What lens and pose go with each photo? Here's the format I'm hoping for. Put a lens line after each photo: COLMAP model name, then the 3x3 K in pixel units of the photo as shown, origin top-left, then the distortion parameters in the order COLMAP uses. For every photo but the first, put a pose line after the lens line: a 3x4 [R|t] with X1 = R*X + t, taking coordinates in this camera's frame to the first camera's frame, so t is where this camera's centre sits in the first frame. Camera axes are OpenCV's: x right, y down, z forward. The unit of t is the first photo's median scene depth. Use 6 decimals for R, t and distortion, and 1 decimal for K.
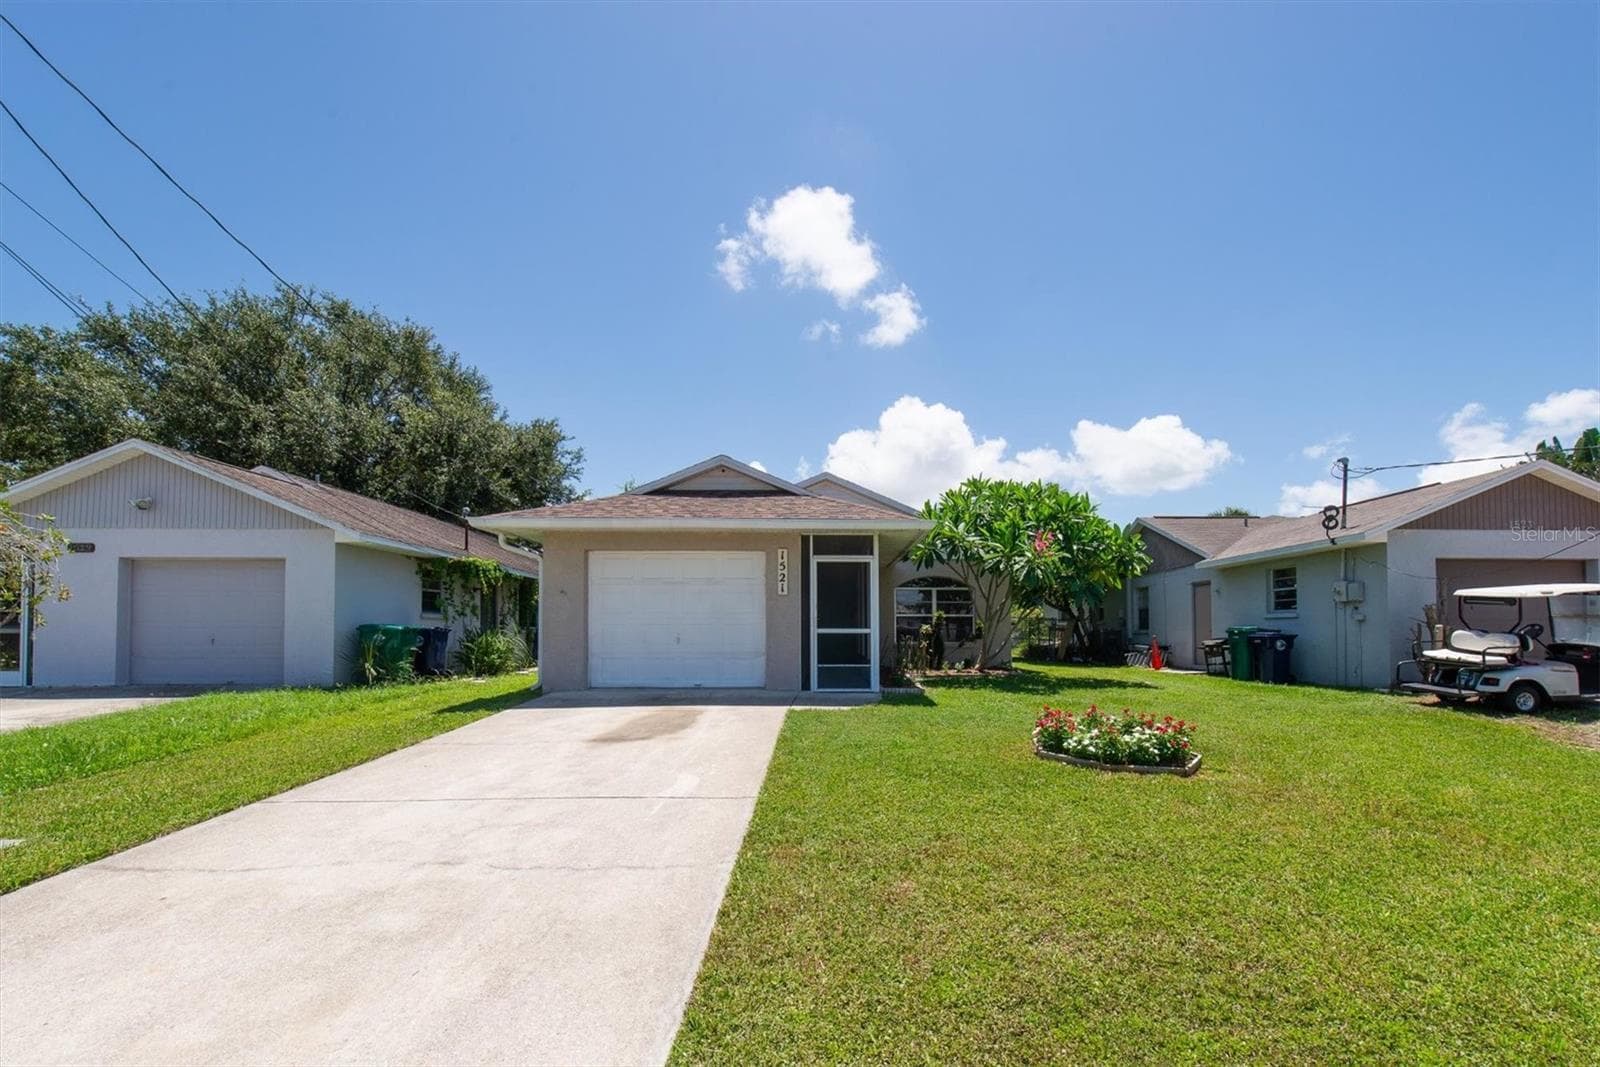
lens RADIAL K [[668.1, 0, 798.7], [0, 668.1, 577.8], [0, 0, 1]] dist [0.007722, -0.000373]
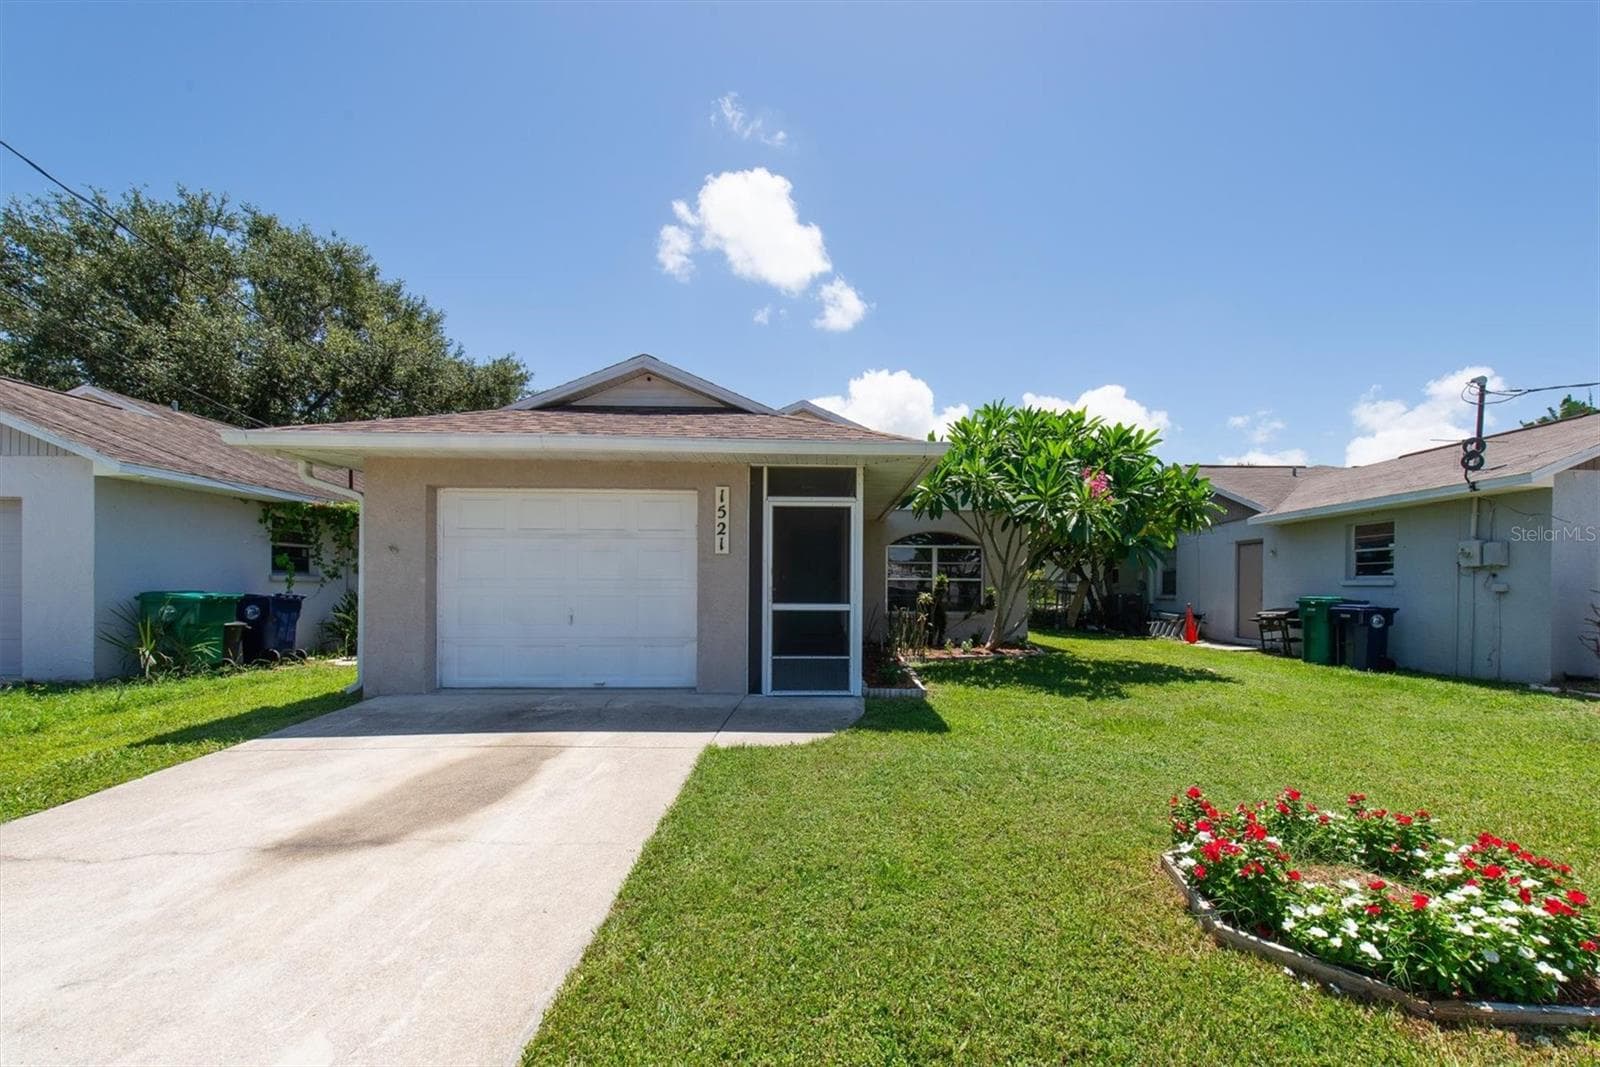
lens RADIAL K [[668.1, 0, 792.3], [0, 668.1, 588.1], [0, 0, 1]] dist [0.007722, -0.000373]
pose [[0.999979, 0.006193, 0.001907, 0.037105], [-0.006324, 0.996835, 0.079241, 0.004084], [-0.001410, -0.079252, 0.996854, 0.253707]]
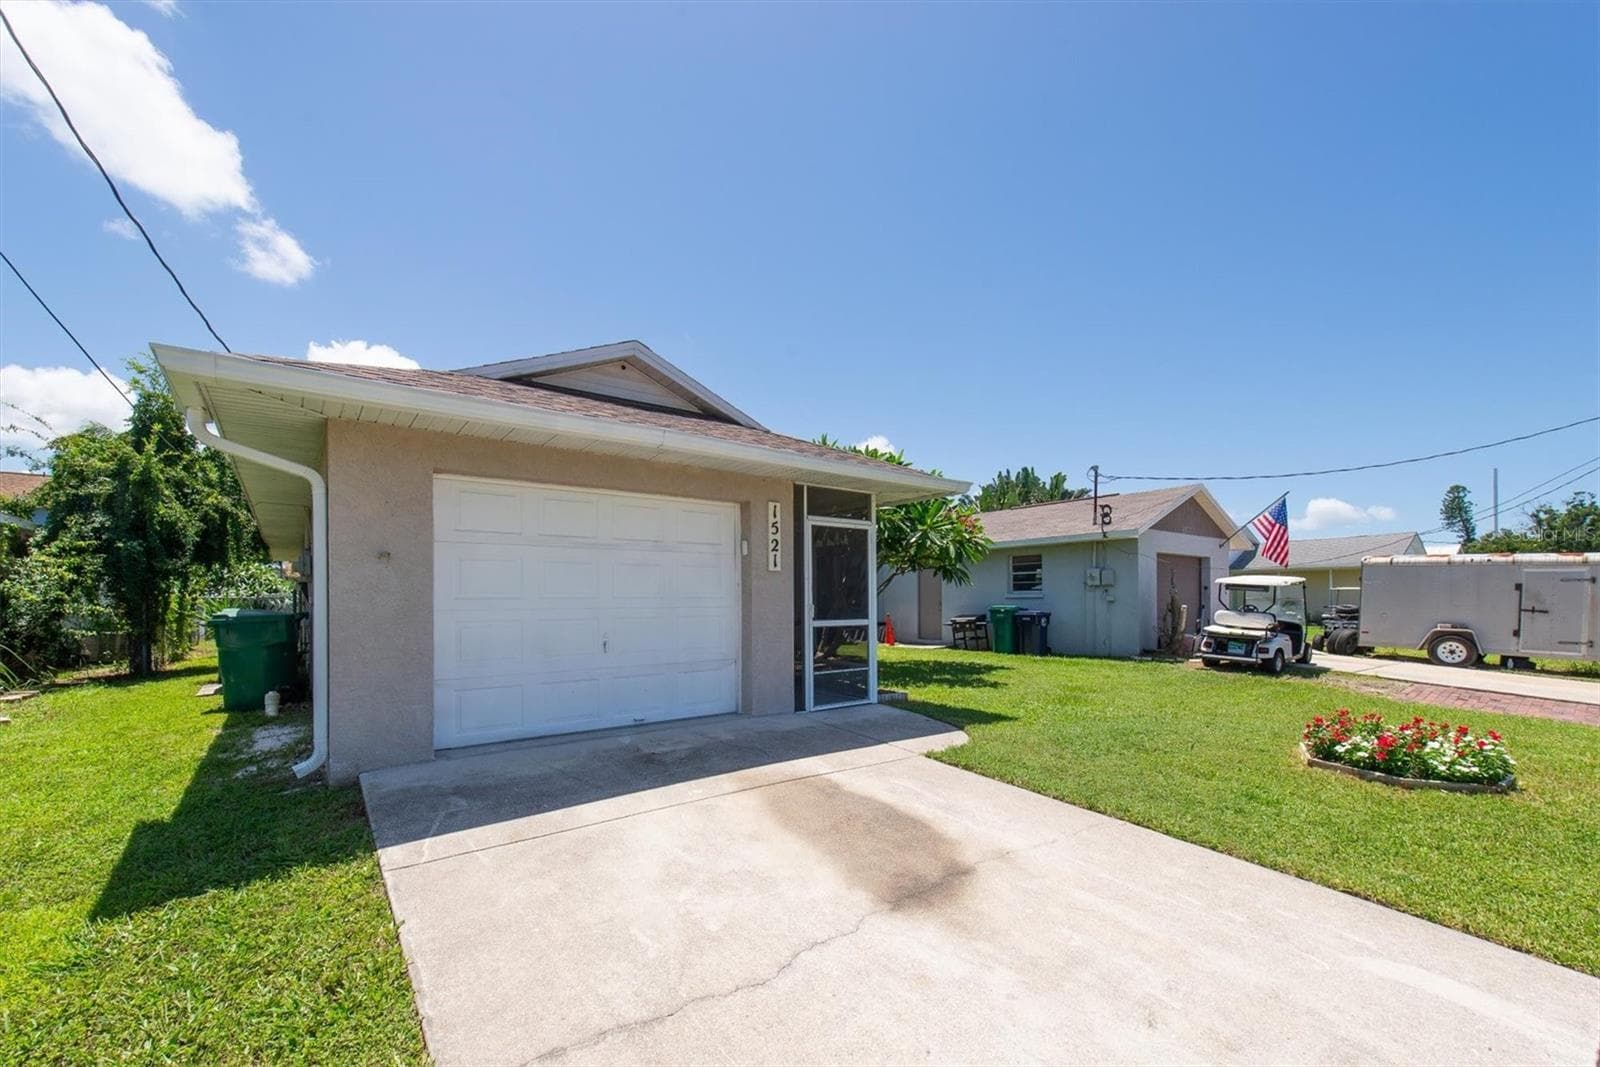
lens RADIAL K [[668.1, 0, 849.6], [0, 668.1, 609.0], [0, 0, 1]] dist [0.007722, -0.000373]
pose [[0.796505, -0.012401, 0.604504, -0.292405], [-0.039381, 0.996603, 0.072334, 0.009061], [-0.603348, -0.081420, 0.793311, 0.336748]]
